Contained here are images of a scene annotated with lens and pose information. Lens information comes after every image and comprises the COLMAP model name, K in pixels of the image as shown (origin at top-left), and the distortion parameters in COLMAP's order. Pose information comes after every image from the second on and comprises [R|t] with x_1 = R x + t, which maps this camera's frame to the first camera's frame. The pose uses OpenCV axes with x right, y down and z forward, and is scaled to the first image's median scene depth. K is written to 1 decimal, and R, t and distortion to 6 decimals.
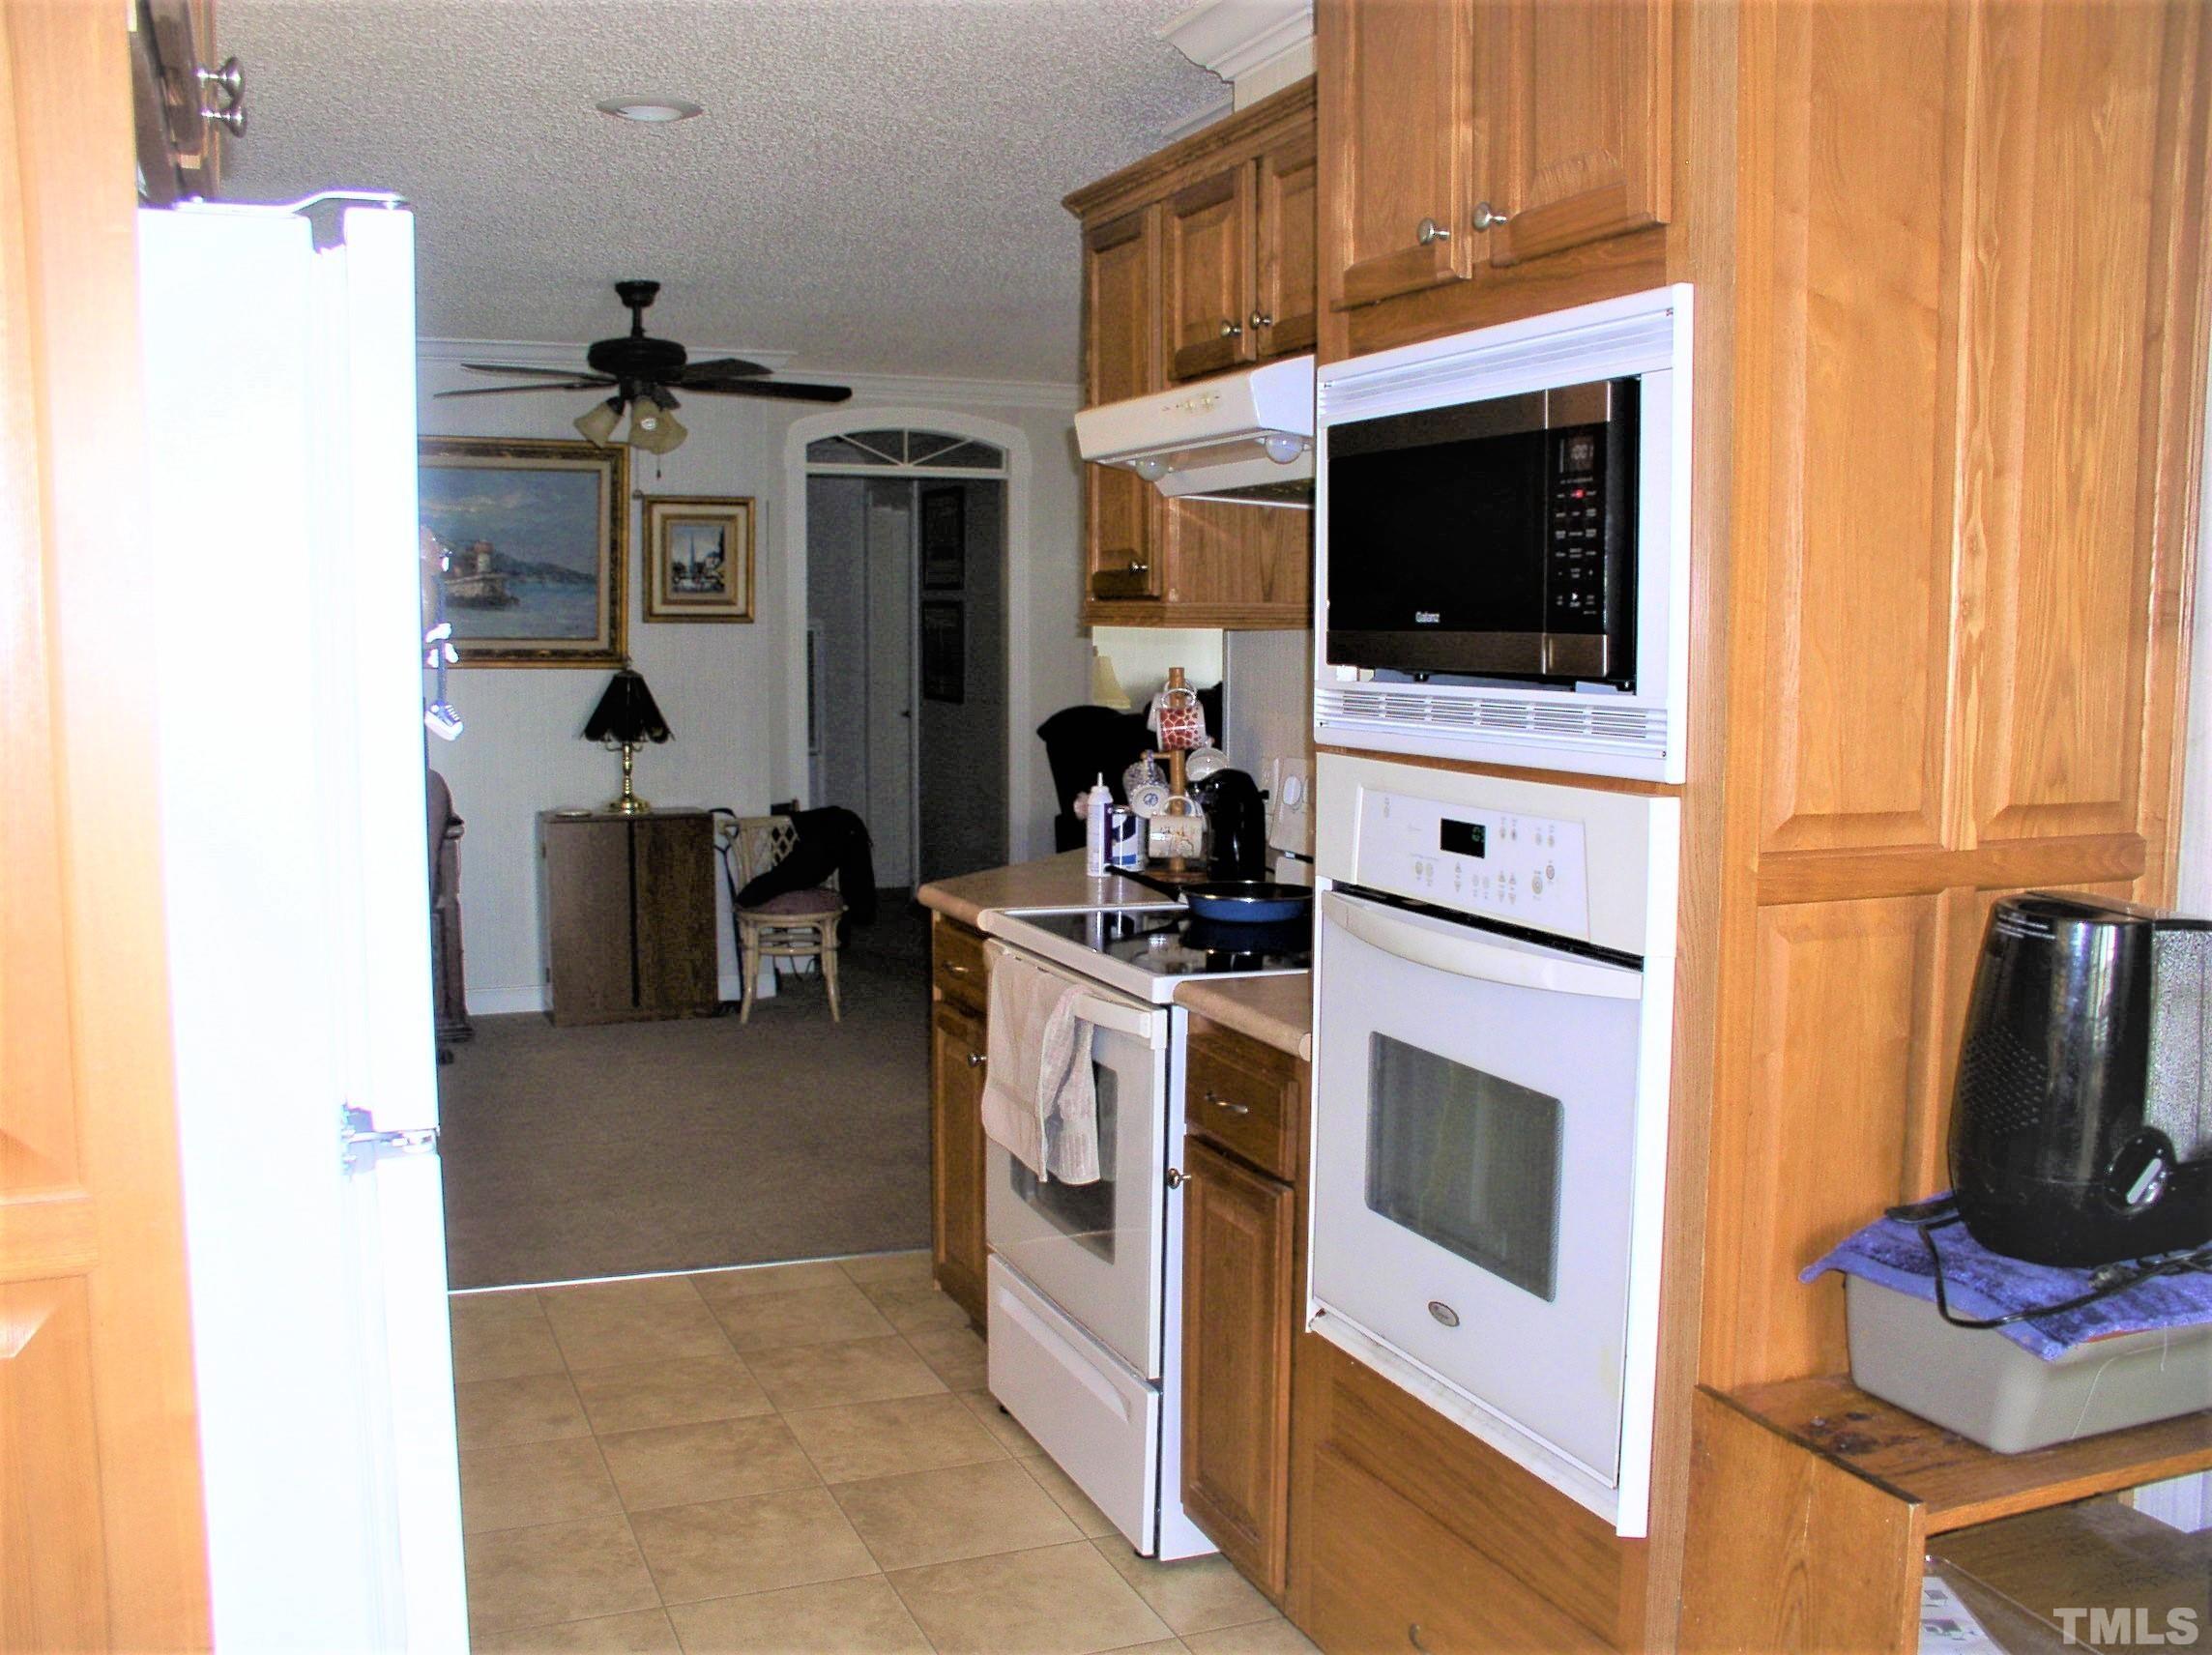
lens RADIAL K [[2111.9, 0, 1106.9], [0, 2111.9, 826.3], [0, 0, 1]] dist [-0.055506, 0.000000]
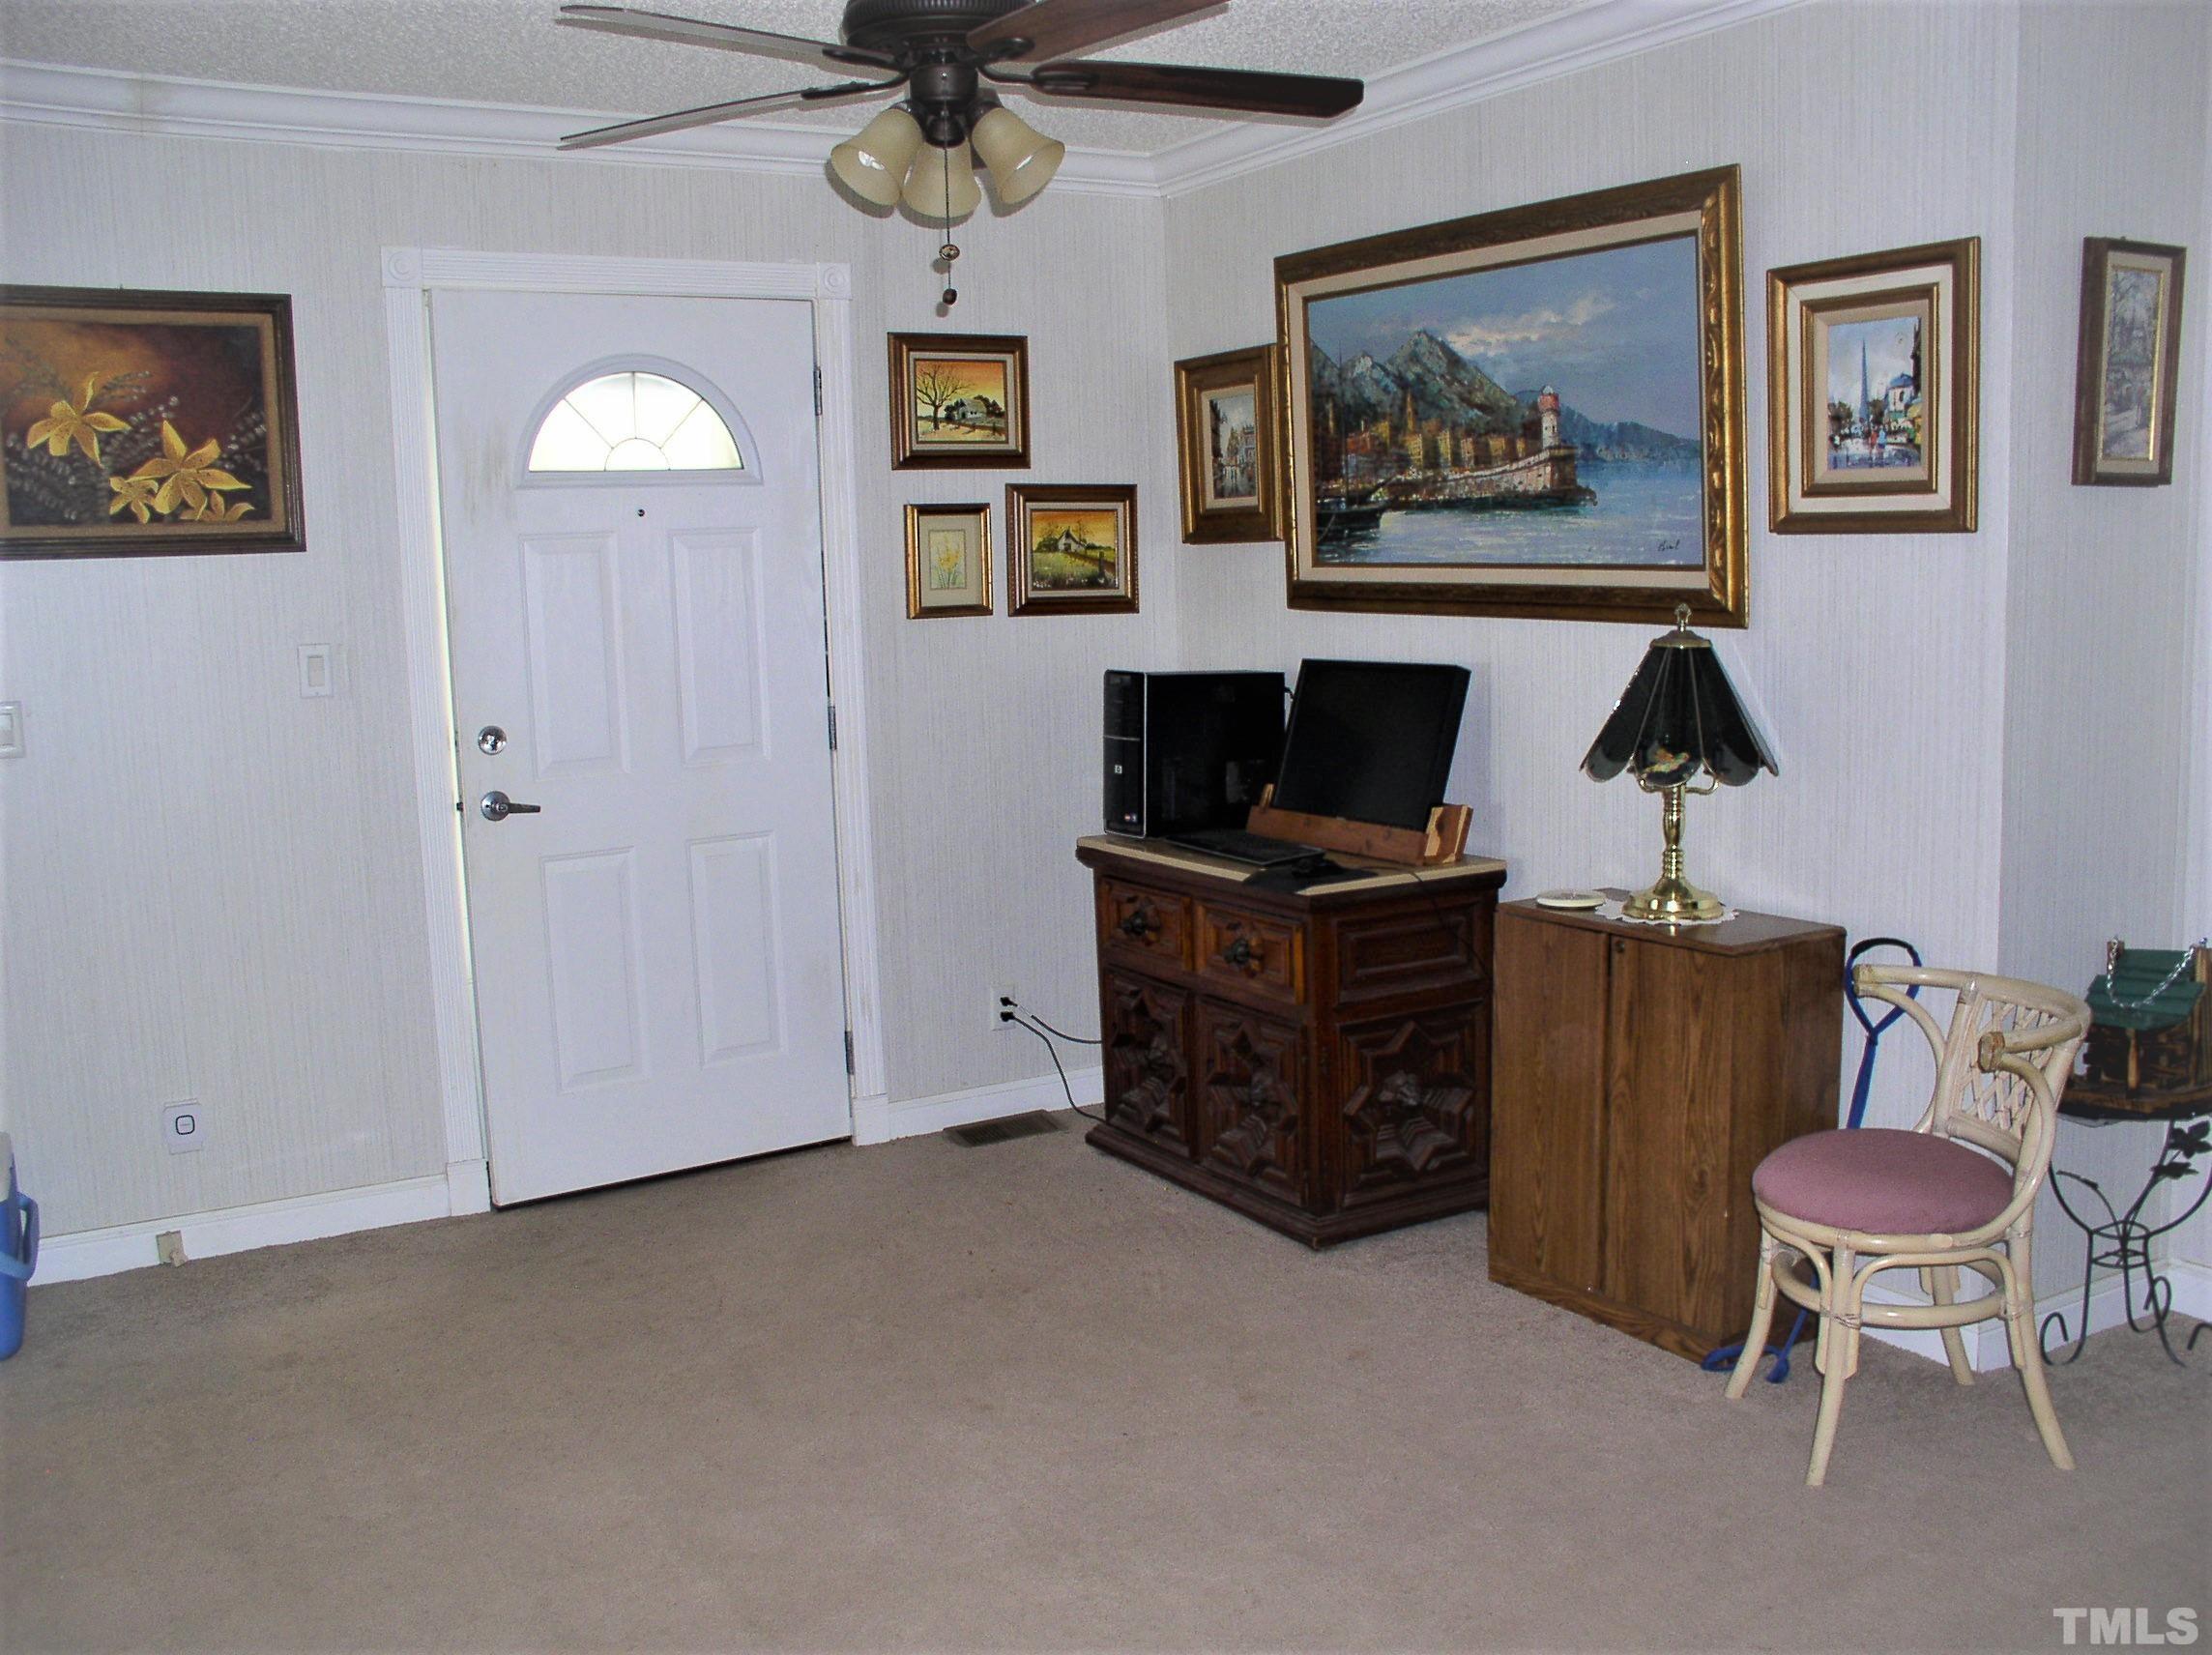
lens RADIAL K [[2111.9, 0, 1104.5], [0, 2111.9, 834.6], [0, 0, 1]] dist [-0.055506, 0.000000]
pose [[0.157416, 0.135808, -0.978149, 0.242459], [-0.061813, 0.989911, 0.127493, -0.081830], [0.985596, 0.040393, 0.164223, 0.786295]]
